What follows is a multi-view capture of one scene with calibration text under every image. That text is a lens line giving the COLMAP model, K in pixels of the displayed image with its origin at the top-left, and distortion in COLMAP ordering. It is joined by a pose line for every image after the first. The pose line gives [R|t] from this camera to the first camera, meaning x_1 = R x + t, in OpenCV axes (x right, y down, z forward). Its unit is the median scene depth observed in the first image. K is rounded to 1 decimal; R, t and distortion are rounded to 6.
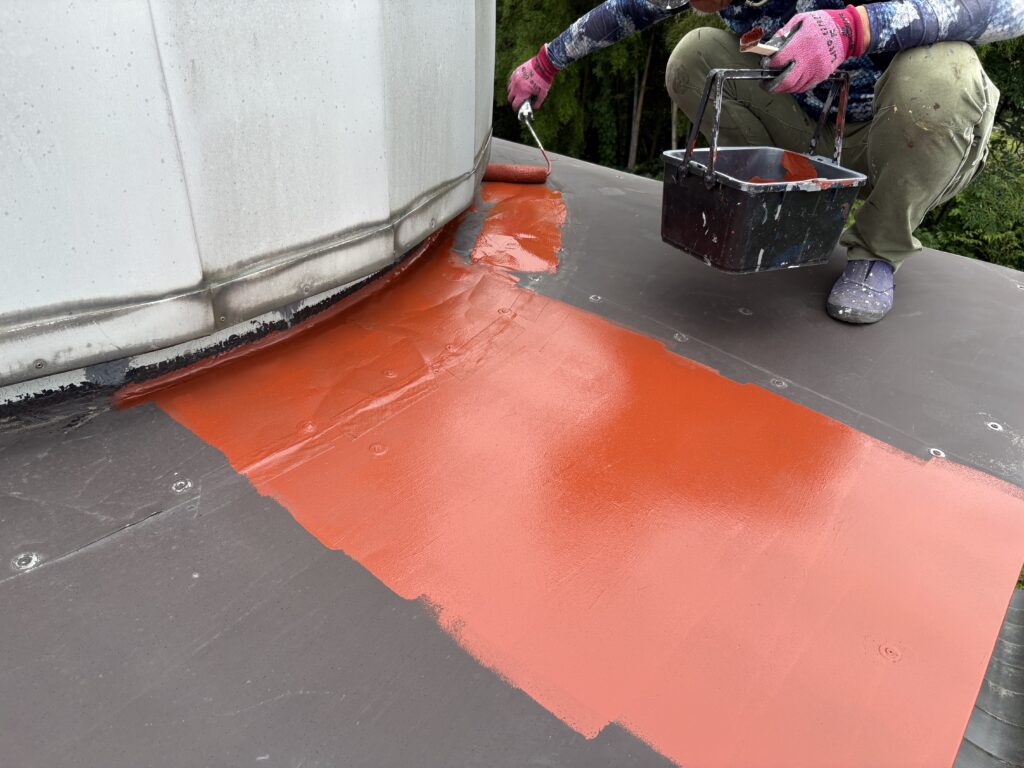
lens RADIAL K [[793.0, 0, 507.7], [0, 793.0, 372.2], [0, 0, 1]] dist [0.003151, -0.013769]
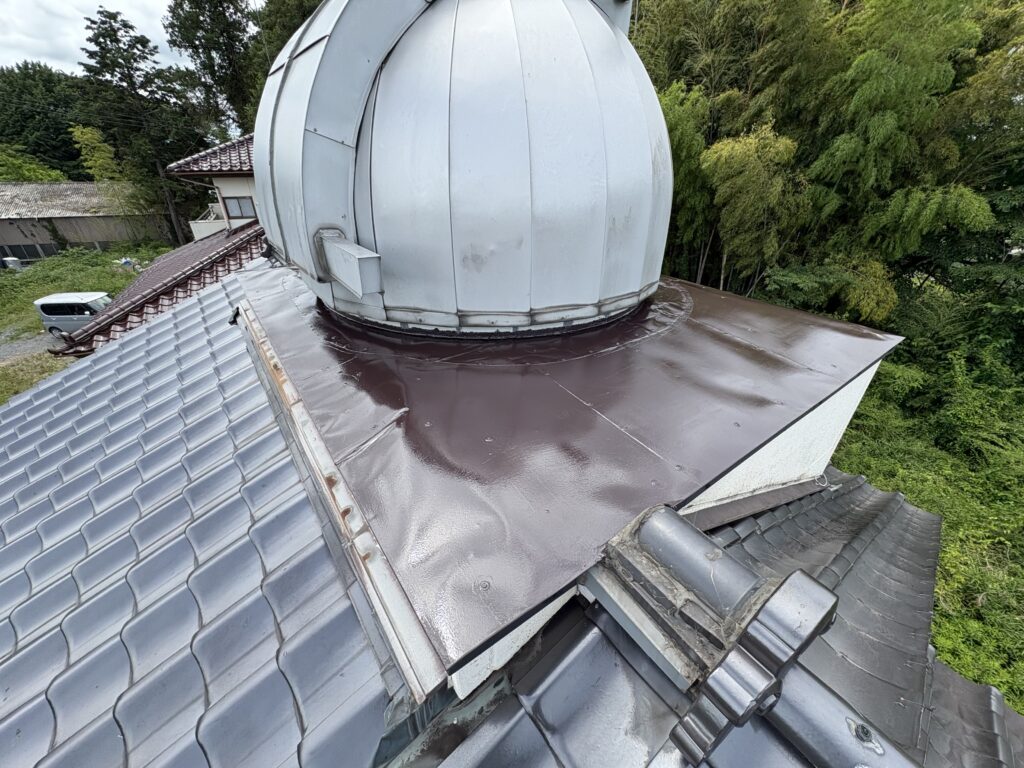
lens RADIAL K [[418.3, 0, 507.3], [0, 418.3, 381.6], [0, 0, 1]] dist [-0.002416, 0.000379]
pose [[0.965511, 0.092492, -0.243381, -0.243285], [-0.101619, 0.994504, -0.025191, 0.331715], [0.239714, 0.049055, 0.969603, -0.979290]]
